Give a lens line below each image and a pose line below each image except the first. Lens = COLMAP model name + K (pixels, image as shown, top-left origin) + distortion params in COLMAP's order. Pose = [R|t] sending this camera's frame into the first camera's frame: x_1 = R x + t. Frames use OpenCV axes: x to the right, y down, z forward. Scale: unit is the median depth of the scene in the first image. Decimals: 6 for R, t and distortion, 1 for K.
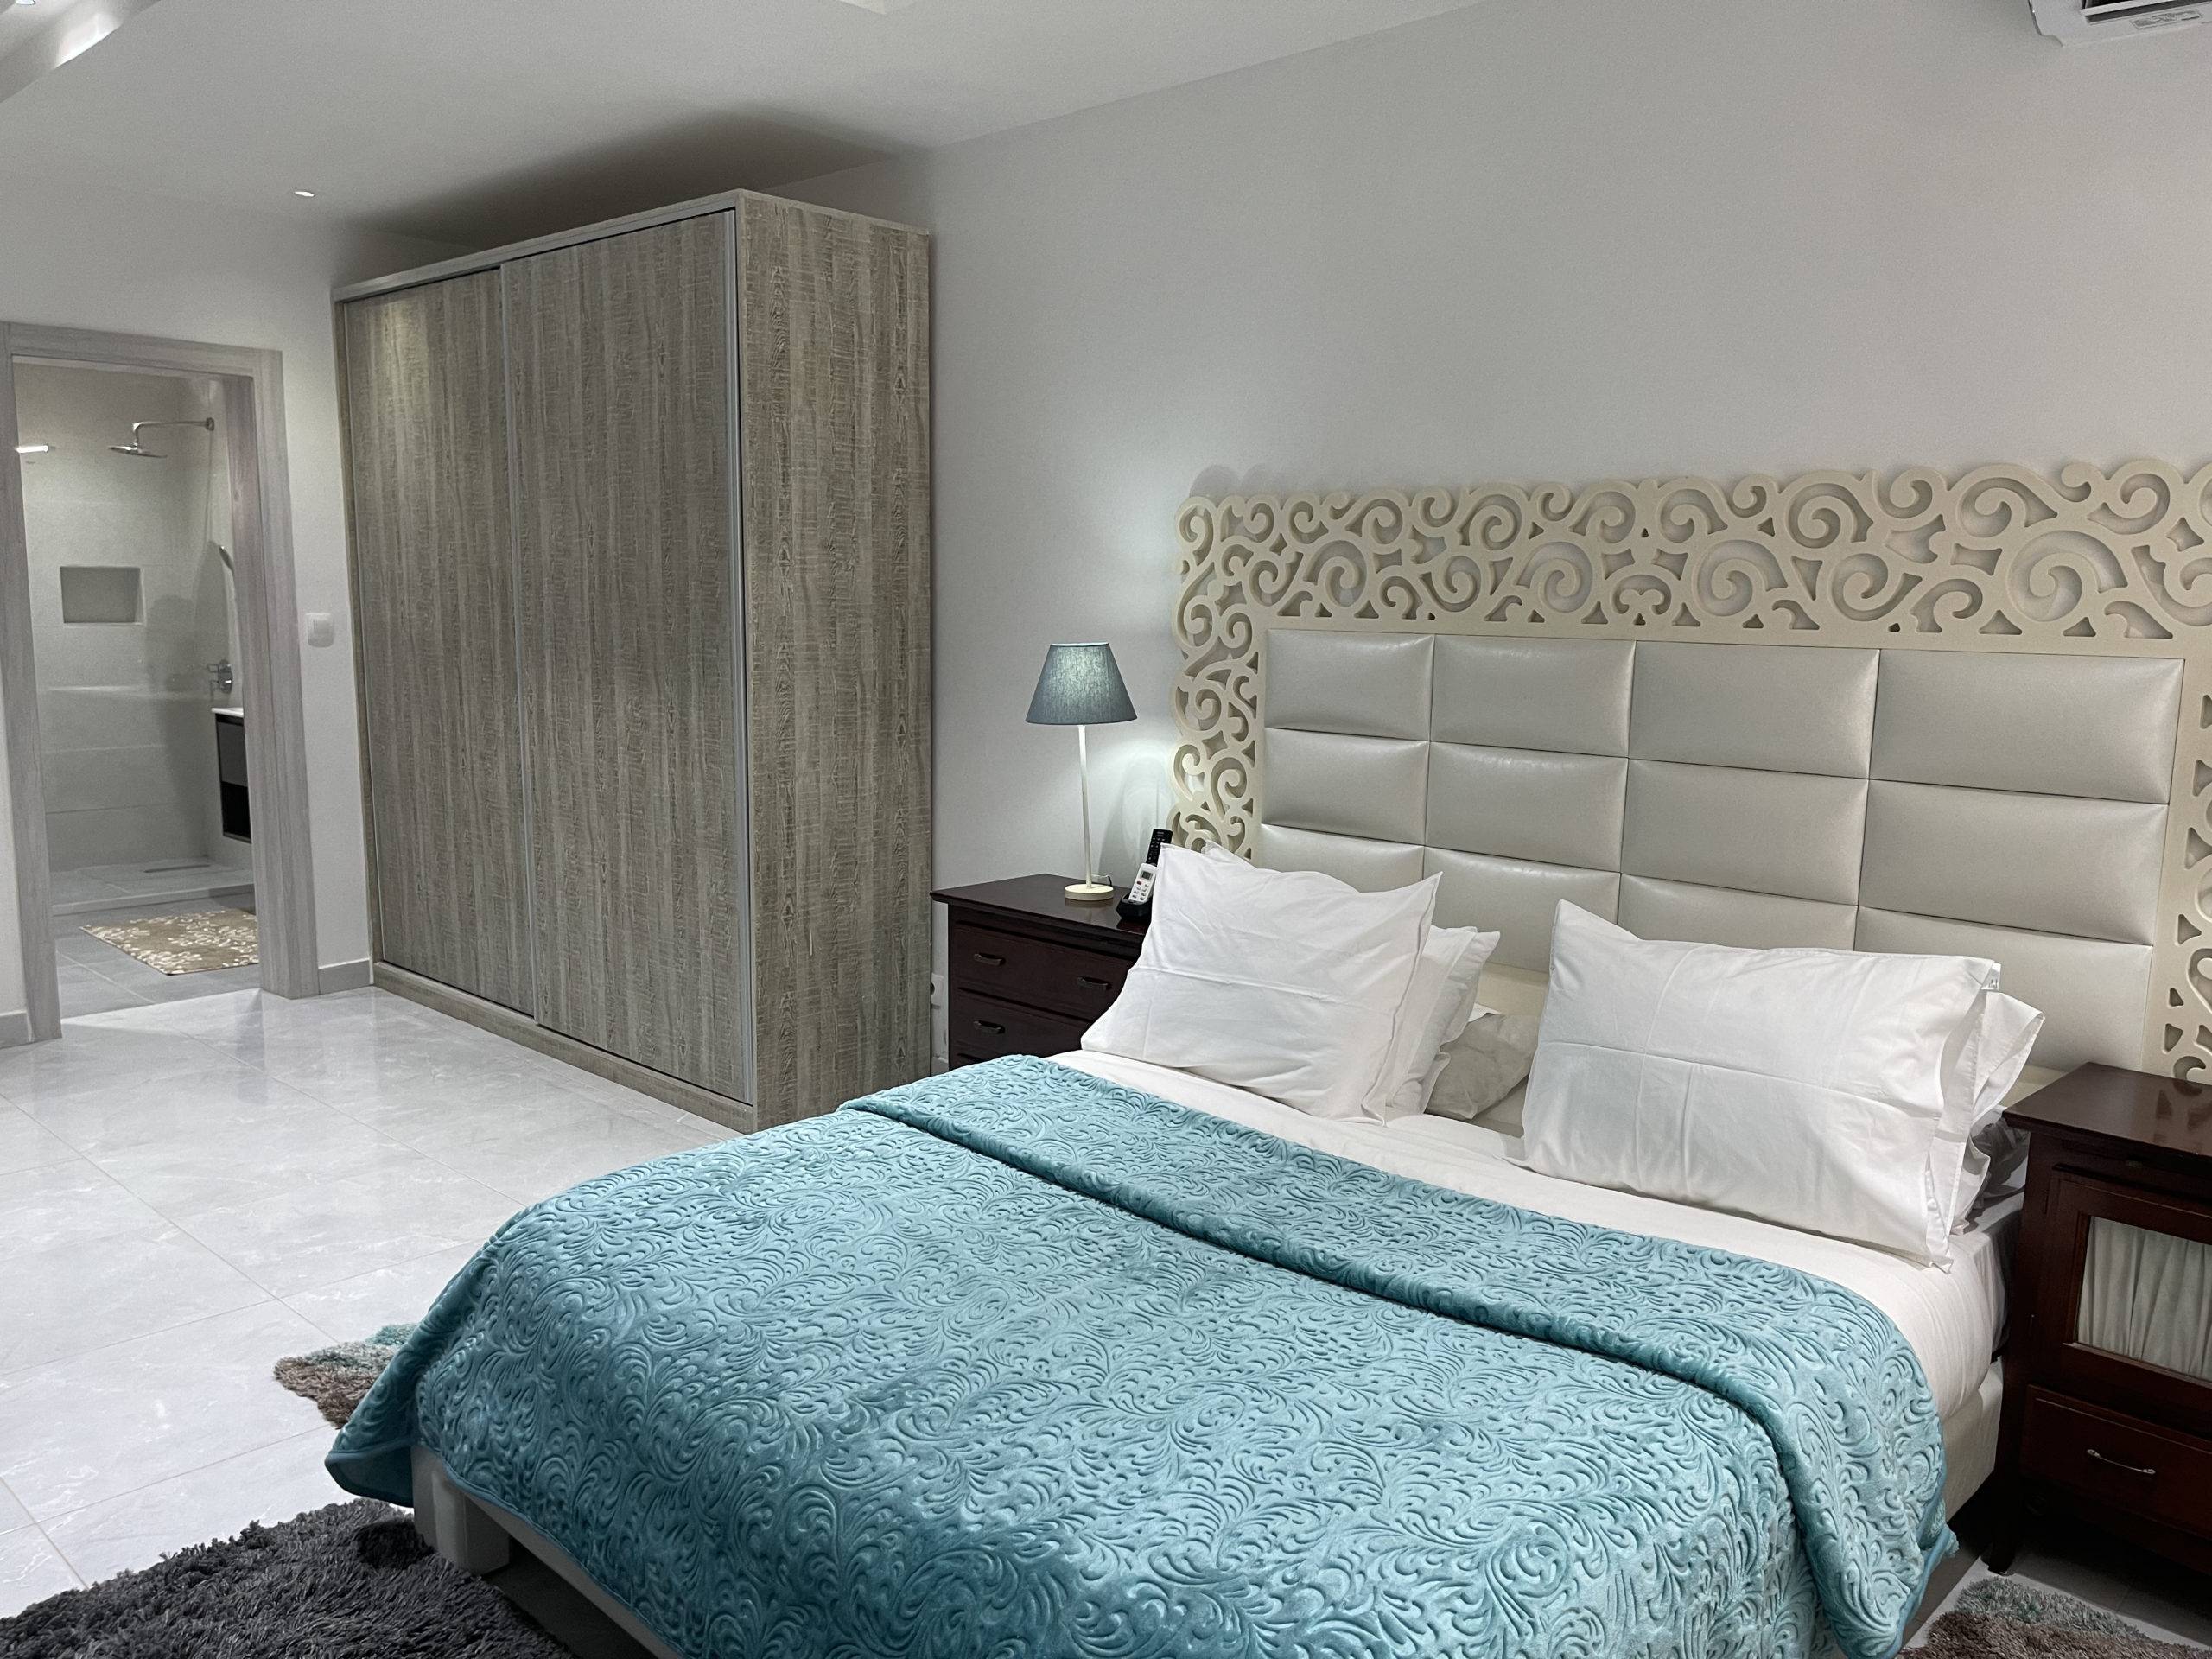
lens RADIAL K [[1672.7, 0, 1102.5], [0, 1672.7, 840.1], [0, 0, 1]] dist [0.050591, -0.025992]
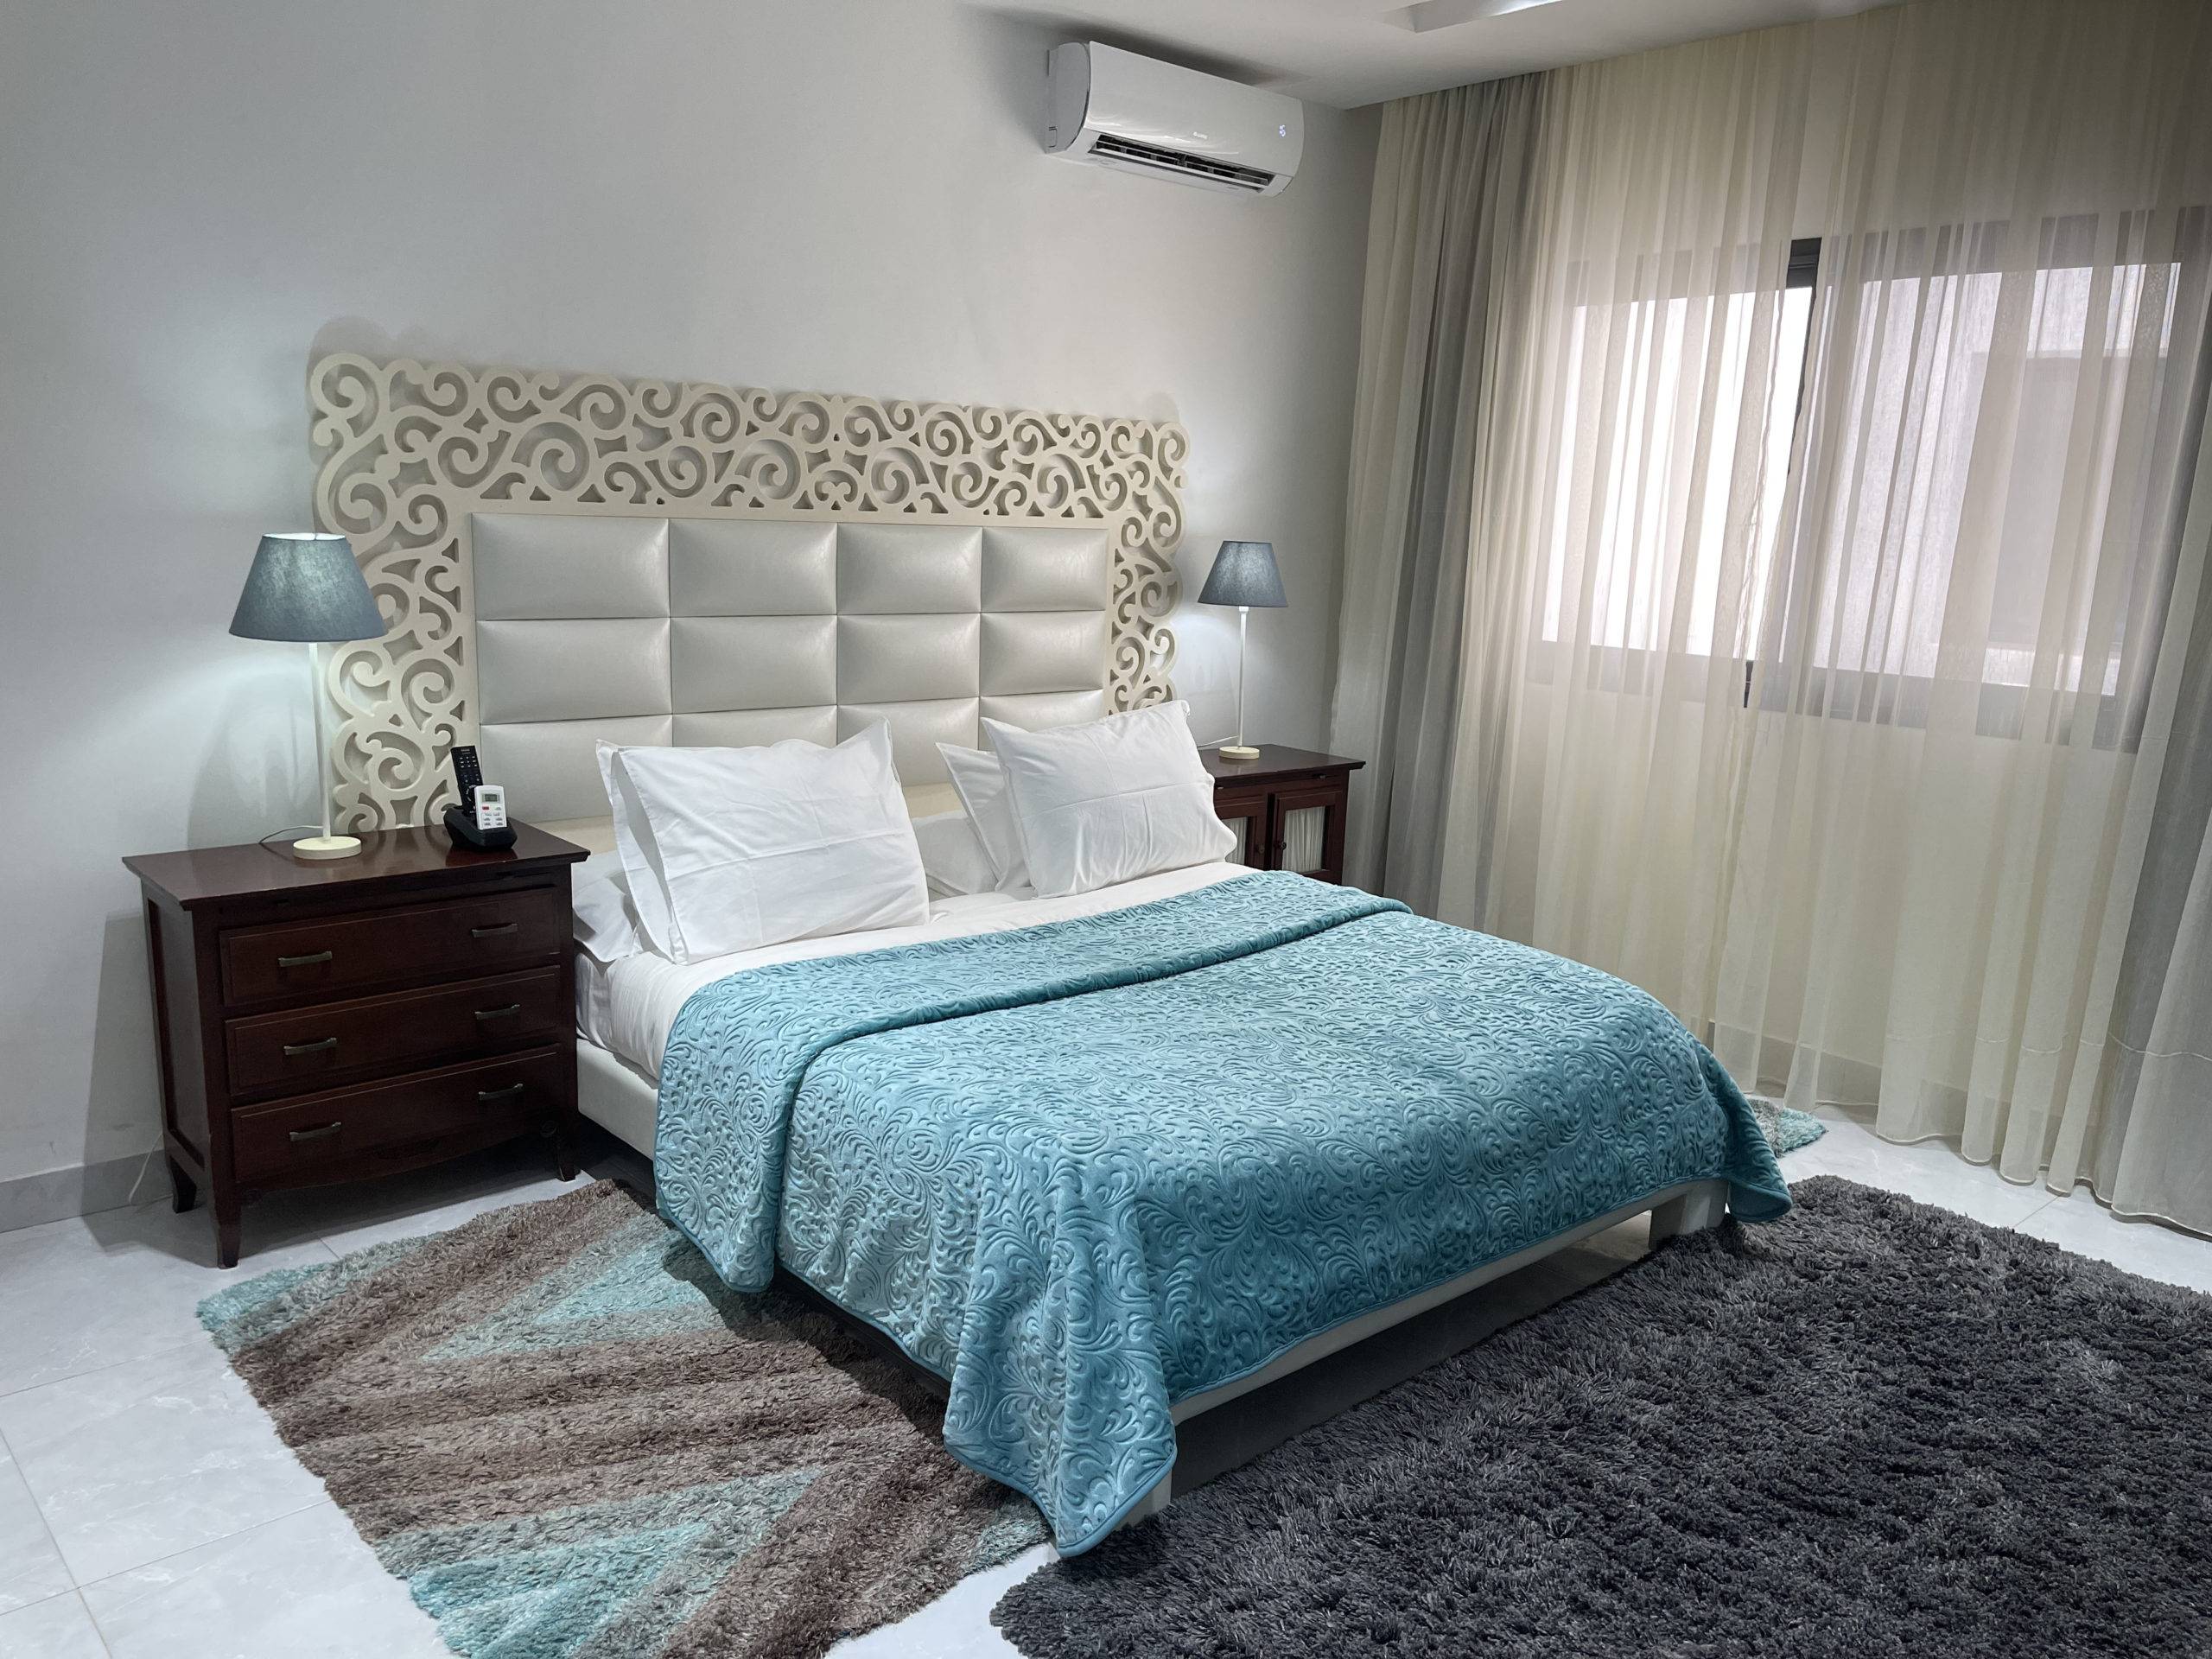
lens RADIAL K [[1672.7, 0, 1104.9], [0, 1672.7, 836.4], [0, 0, 1]] dist [0.050591, -0.025992]
pose [[0.080130, -0.212362, 0.973900, -0.901196], [0.110856, 0.972879, 0.203018, -0.114212], [-0.990601, 0.091695, 0.101499, 0.641803]]
